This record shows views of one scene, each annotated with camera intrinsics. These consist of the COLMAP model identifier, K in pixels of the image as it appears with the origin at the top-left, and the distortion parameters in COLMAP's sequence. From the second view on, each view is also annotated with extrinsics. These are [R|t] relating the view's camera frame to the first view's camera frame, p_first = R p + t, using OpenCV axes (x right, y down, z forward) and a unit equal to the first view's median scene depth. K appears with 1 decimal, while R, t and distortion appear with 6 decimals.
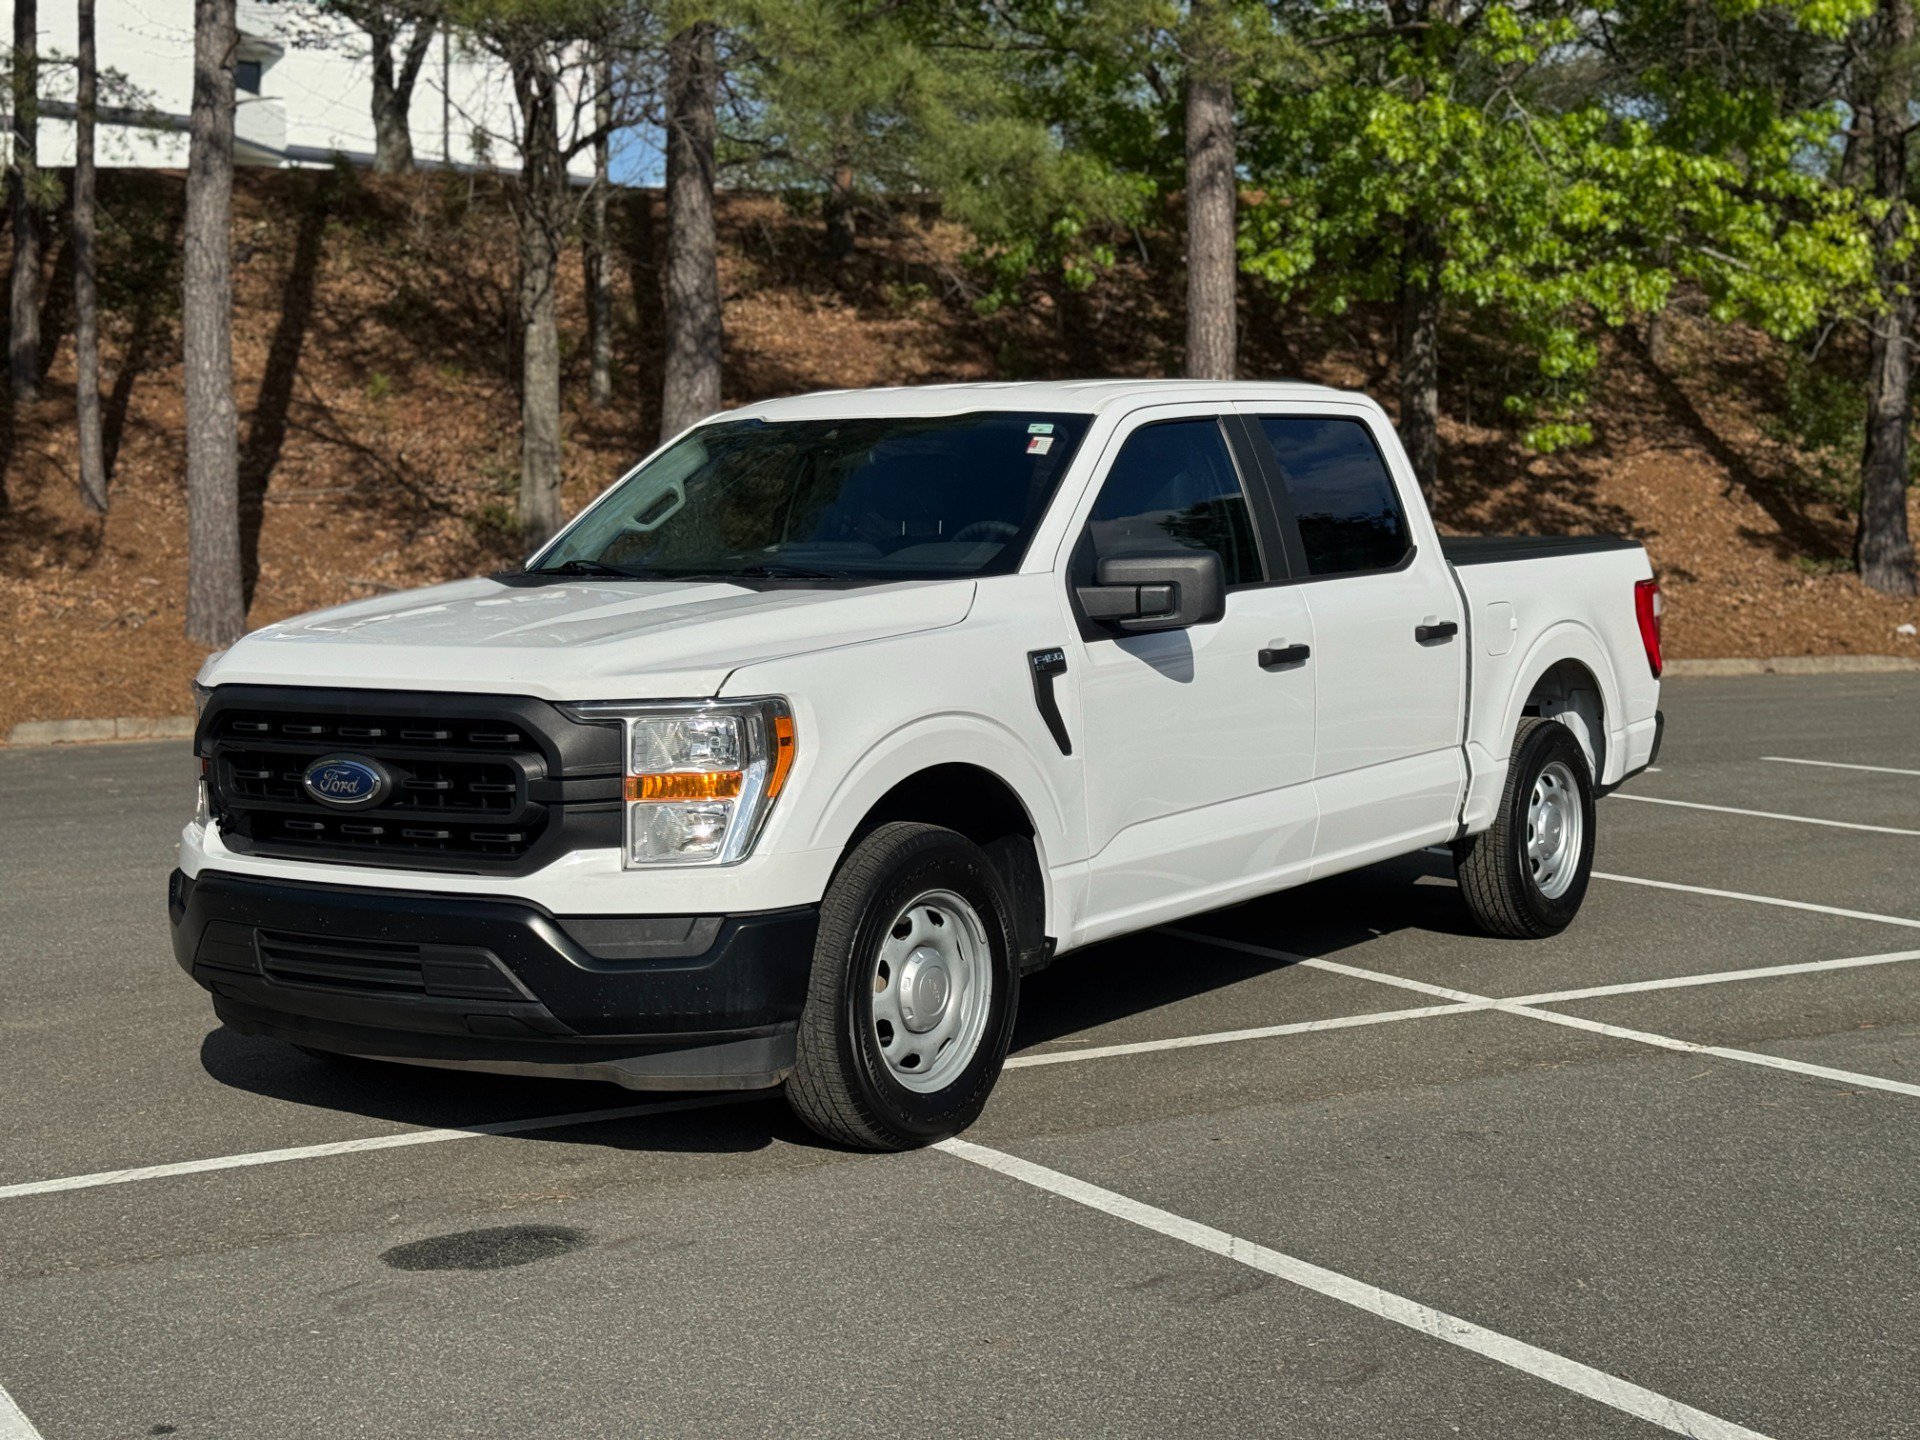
lens RADIAL K [[2657.2, 0, 953.1], [0, 2657.2, 715.2], [0, 0, 1]] dist [0.144526, -0.092754]
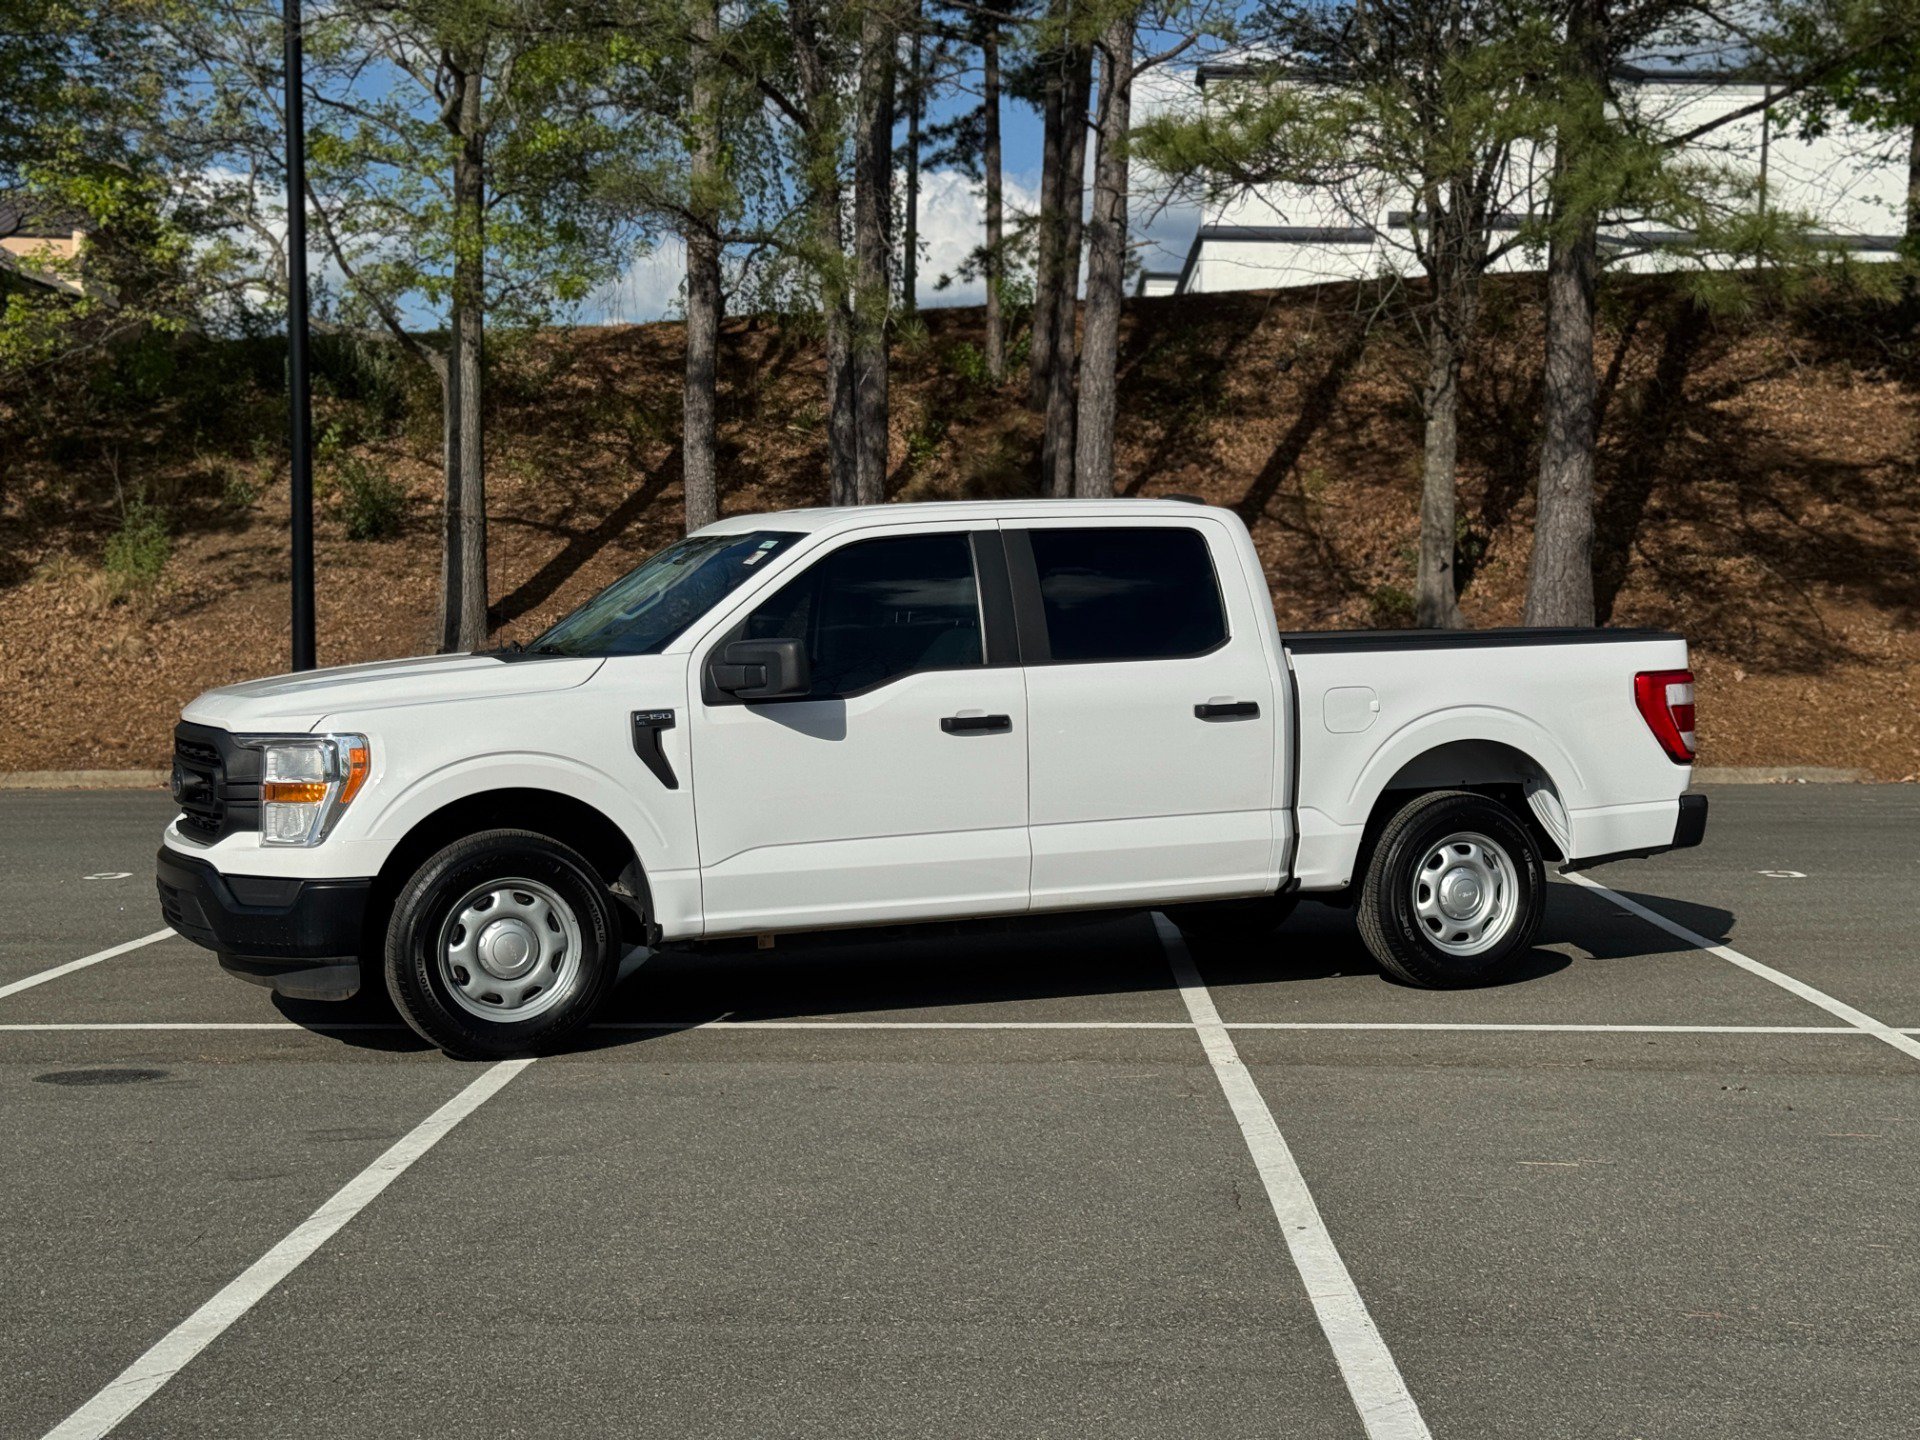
lens RADIAL K [[2657.2, 0, 953.1], [0, 2657.2, 715.2], [0, 0, 1]] dist [0.144526, -0.092754]
pose [[0.853435, 0.026818, -0.520509, 0.639448], [-0.040774, 0.999050, -0.015380, -0.005489], [0.519602, 0.034349, 0.853718, -0.058487]]
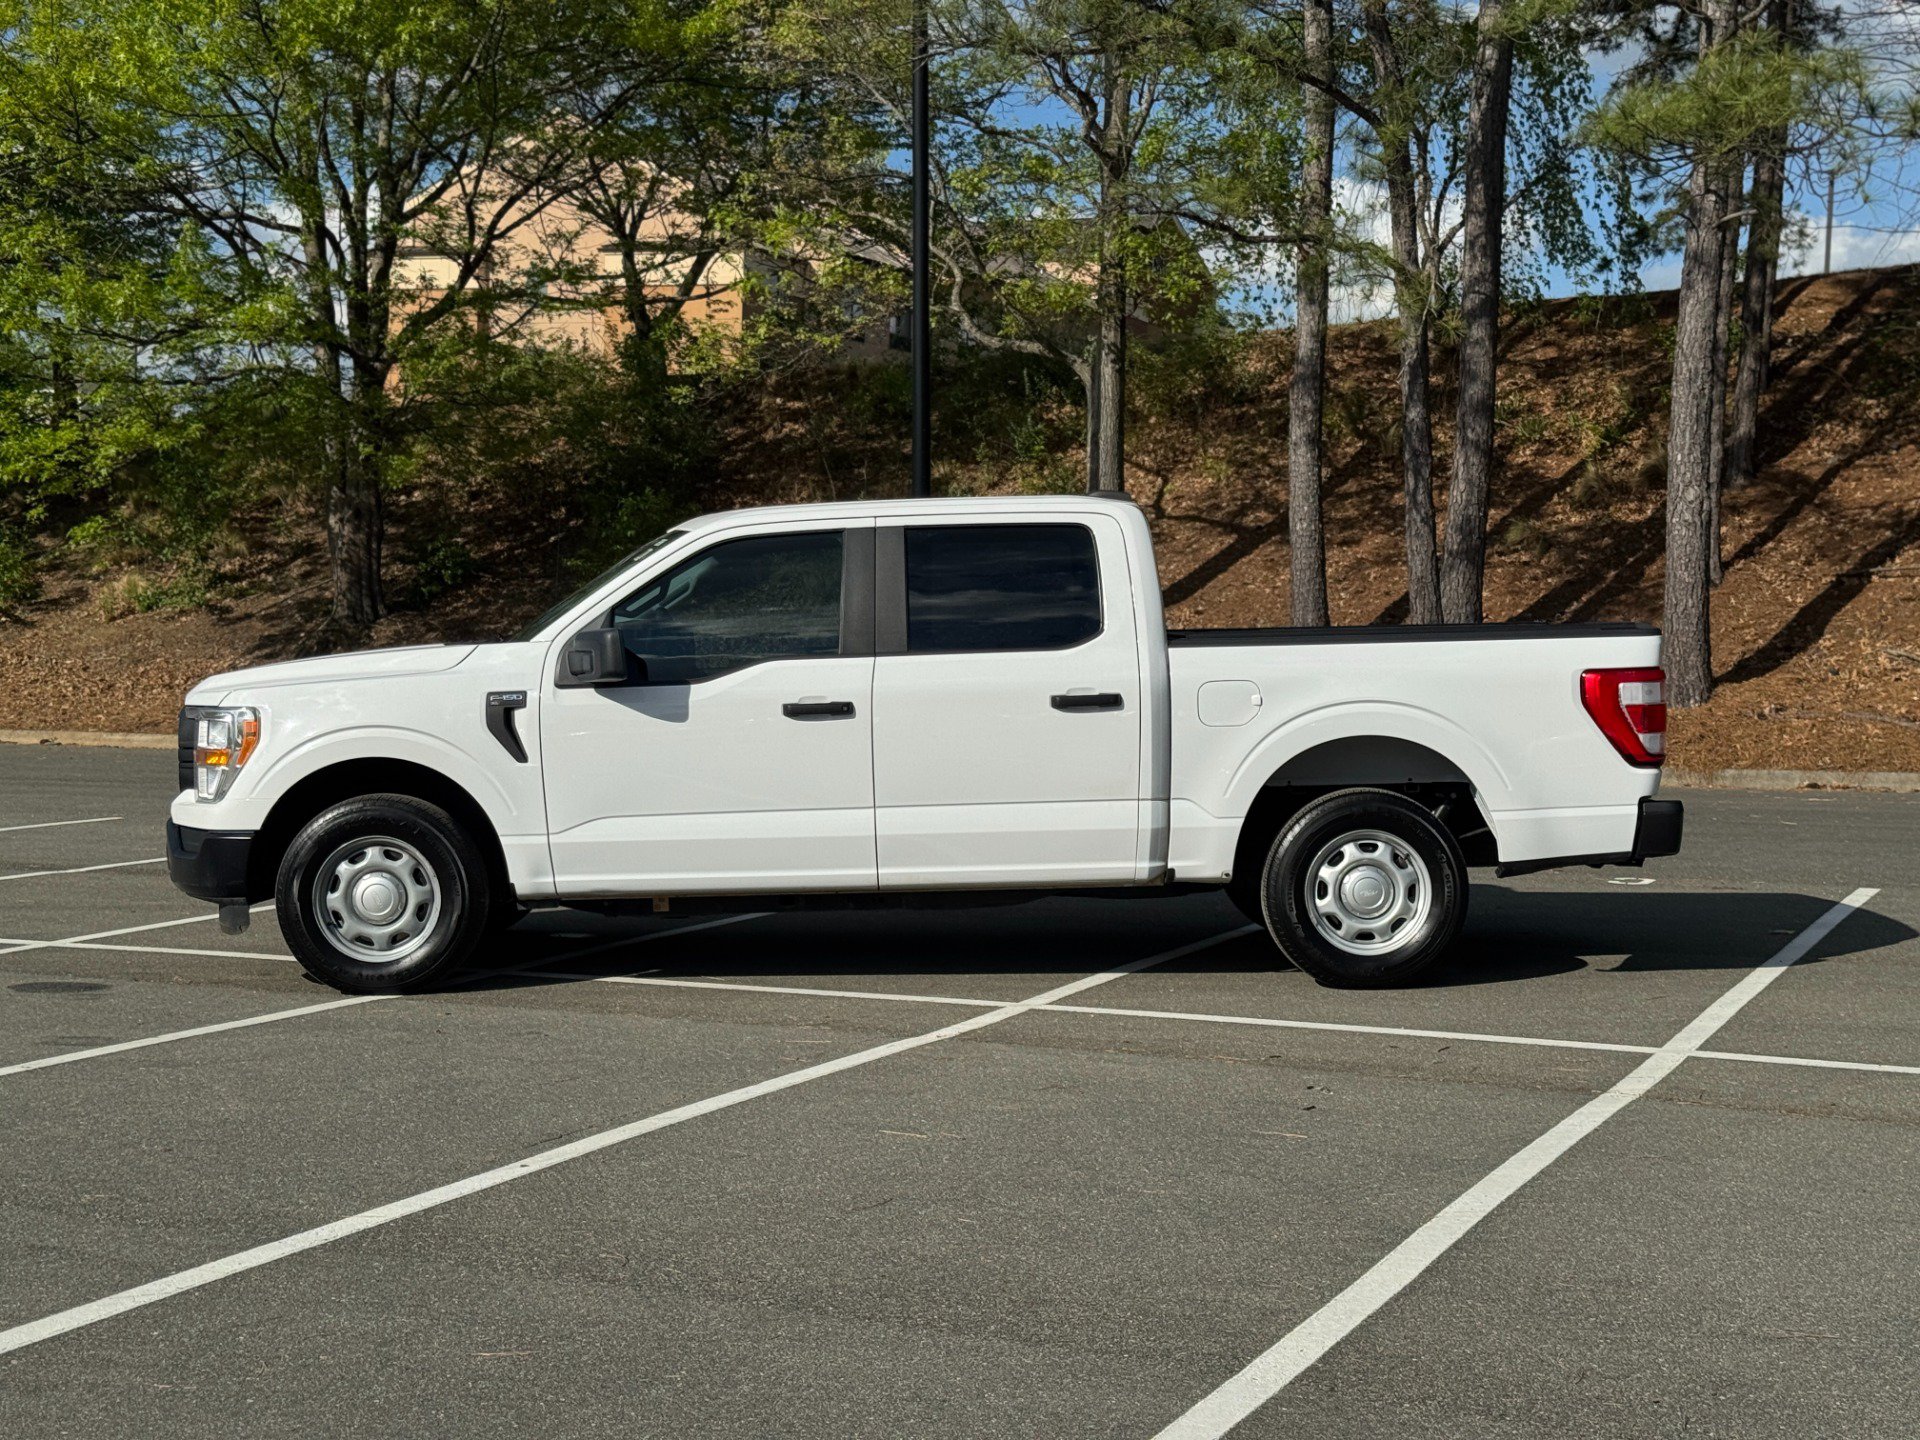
lens RADIAL K [[2657.2, 0, 953.1], [0, 2657.2, 715.2], [0, 0, 1]] dist [0.144526, -0.092754]
pose [[0.579737, 0.041180, -0.813762, 1.042892], [-0.060846, 0.998121, 0.007161, -0.027588], [0.812529, 0.045363, 0.581154, 0.236190]]
